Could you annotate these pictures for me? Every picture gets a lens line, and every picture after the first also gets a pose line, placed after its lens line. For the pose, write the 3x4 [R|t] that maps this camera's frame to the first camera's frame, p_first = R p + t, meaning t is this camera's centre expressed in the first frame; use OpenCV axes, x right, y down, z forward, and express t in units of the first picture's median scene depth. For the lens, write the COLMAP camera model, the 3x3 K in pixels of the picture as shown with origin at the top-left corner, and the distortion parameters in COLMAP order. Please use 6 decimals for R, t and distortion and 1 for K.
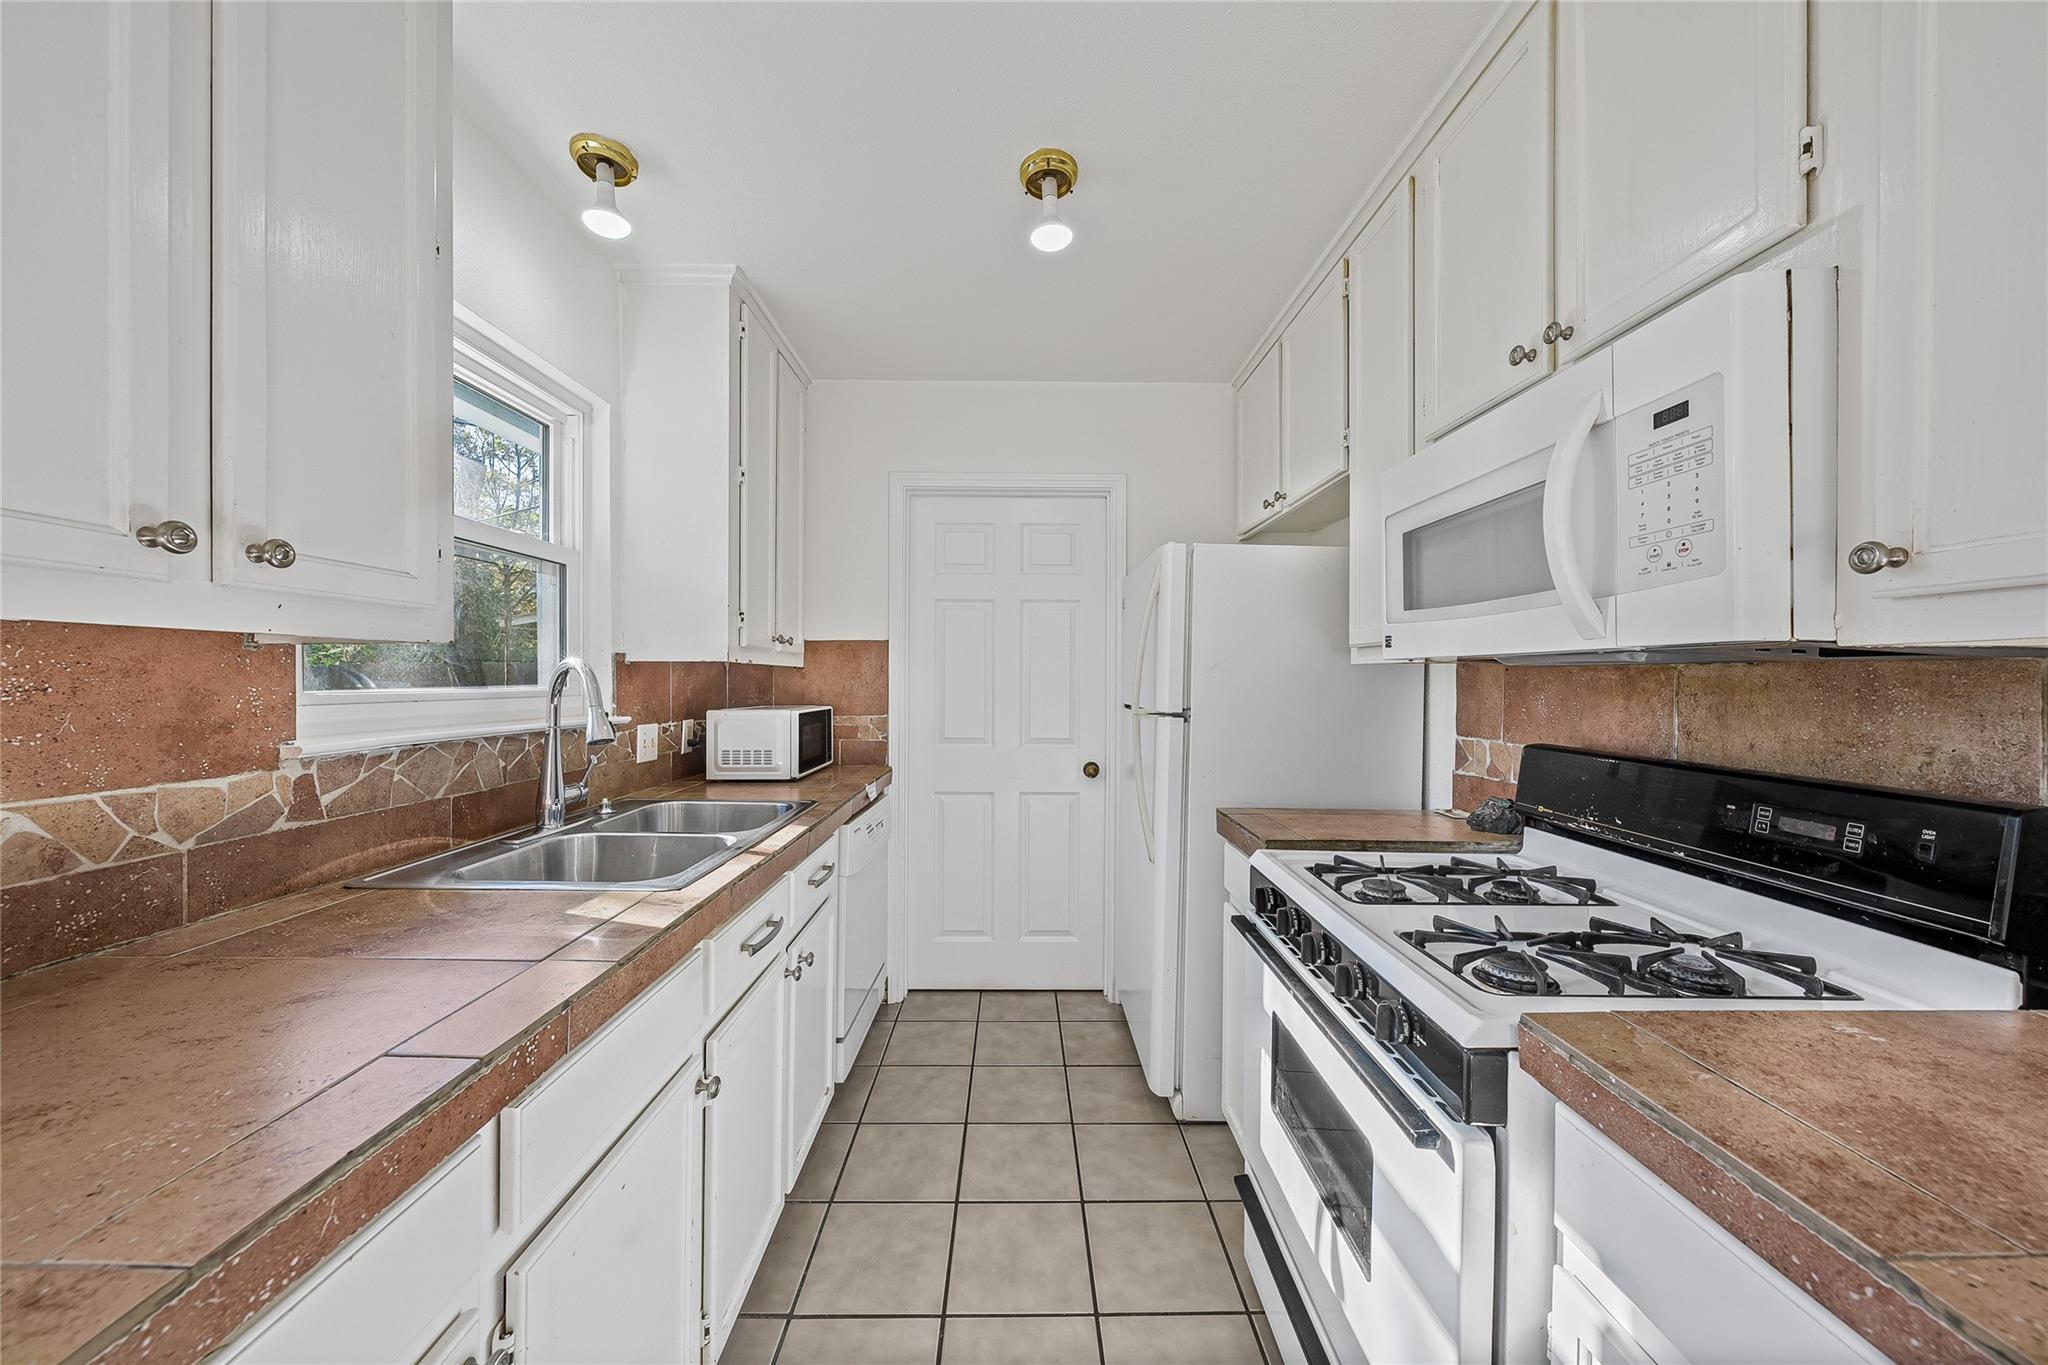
lens RADIAL K [[702.6, 0, 1023.8], [0, 702.6, 686.3], [0, 0, 1]] dist [-0.000232, 0.000000]
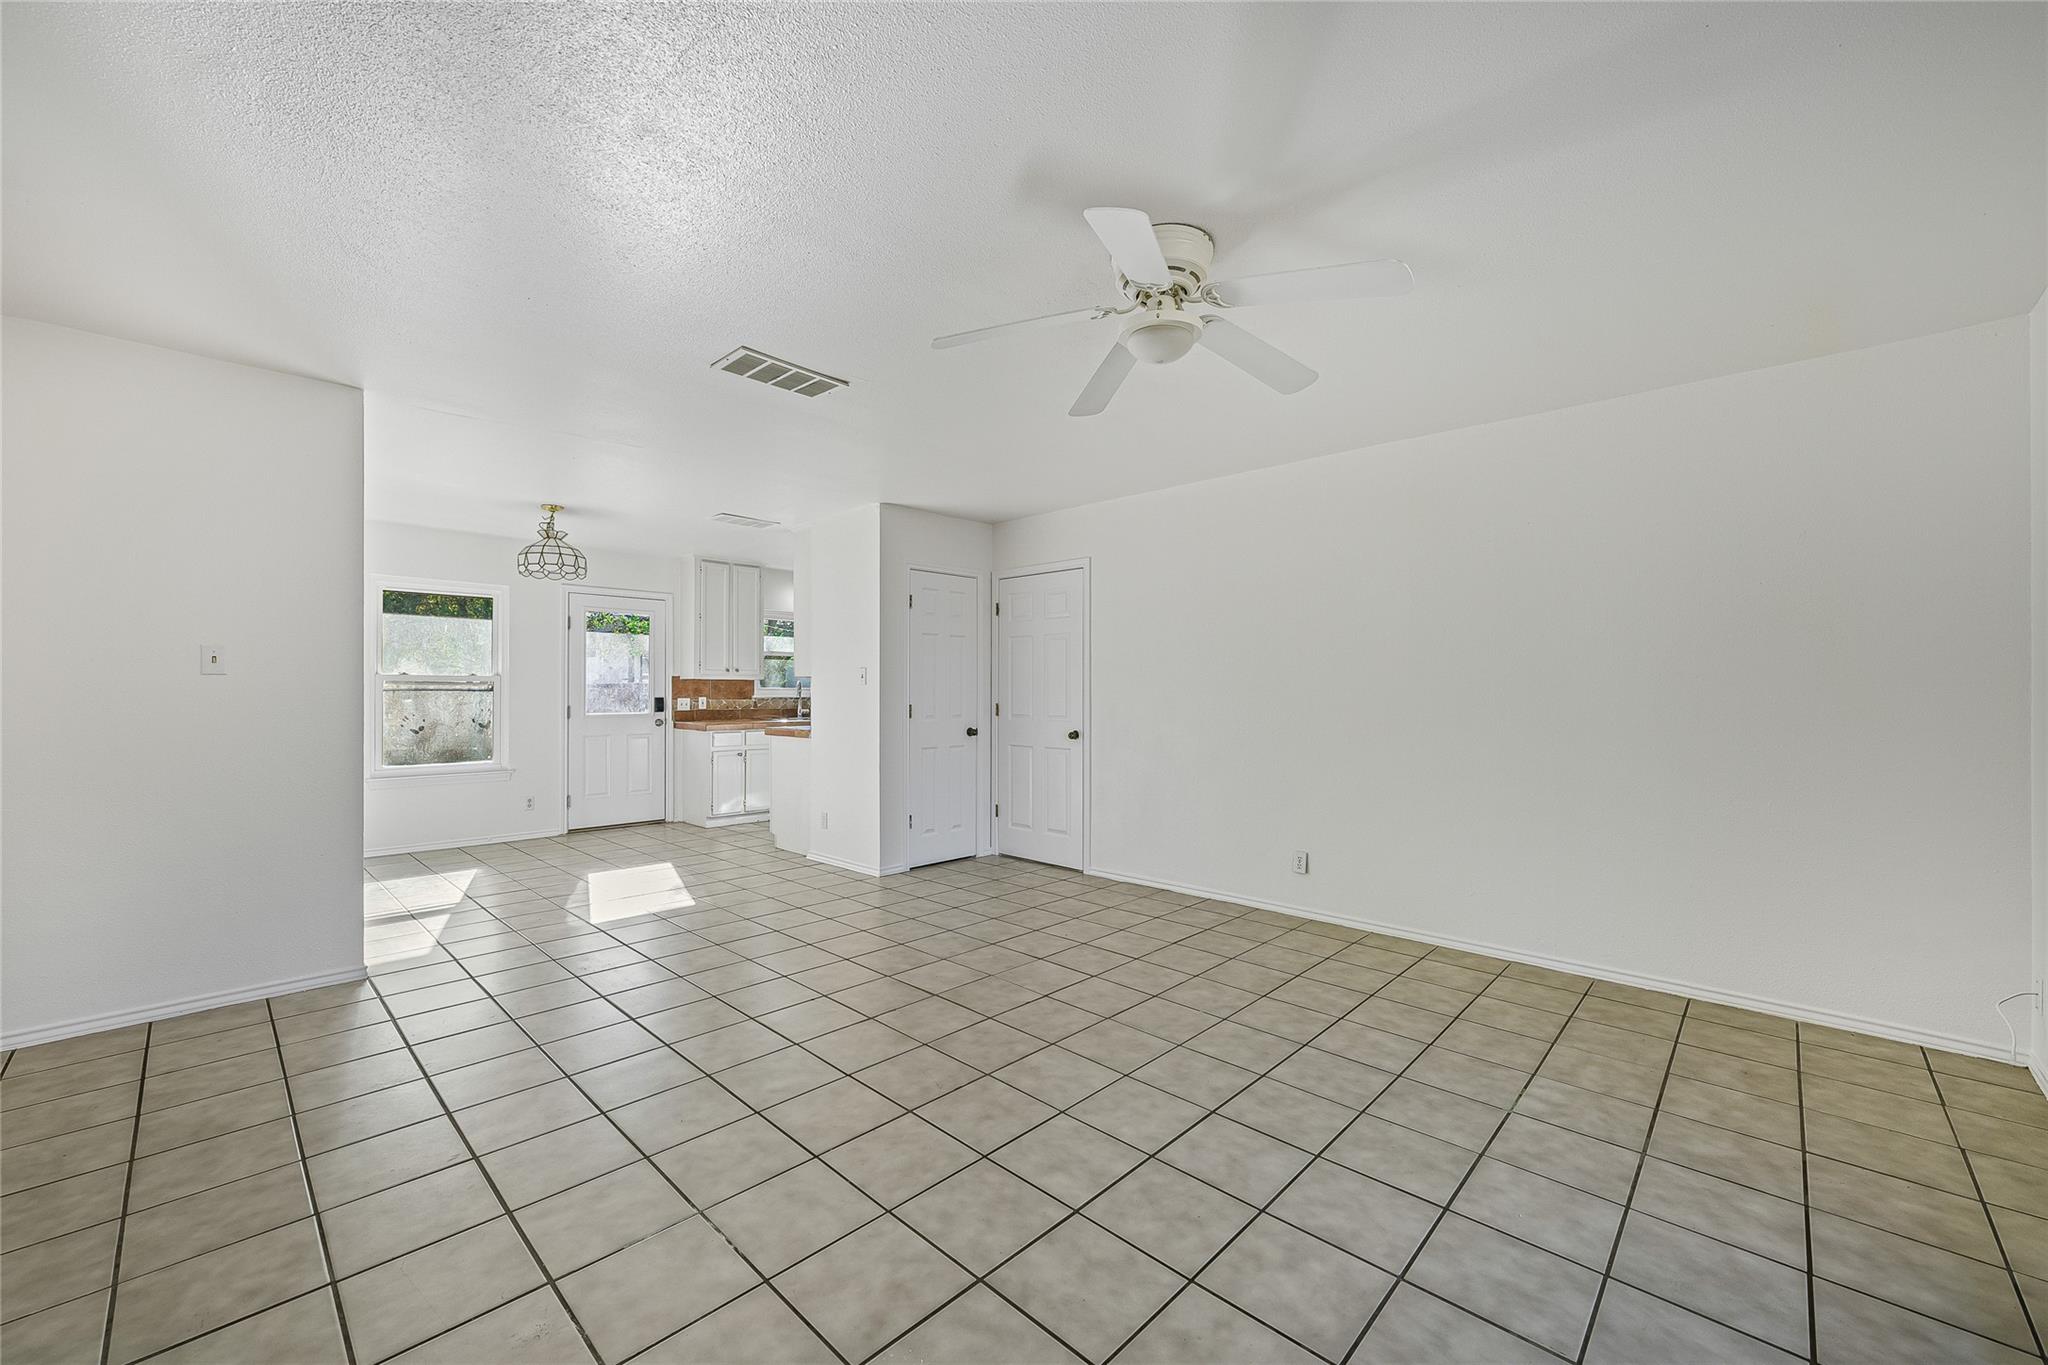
lens RADIAL K [[792.5, 0, 1026.9], [0, 792.5, 690.4], [0, 0, 1]] dist [0.000653, -0.000053]
pose [[0.720284, -0.002776, -0.693674, 4.985148], [-0.006876, 0.999914, -0.011141, 0.084234], [0.693645, 0.012794, 0.720203, -2.140661]]
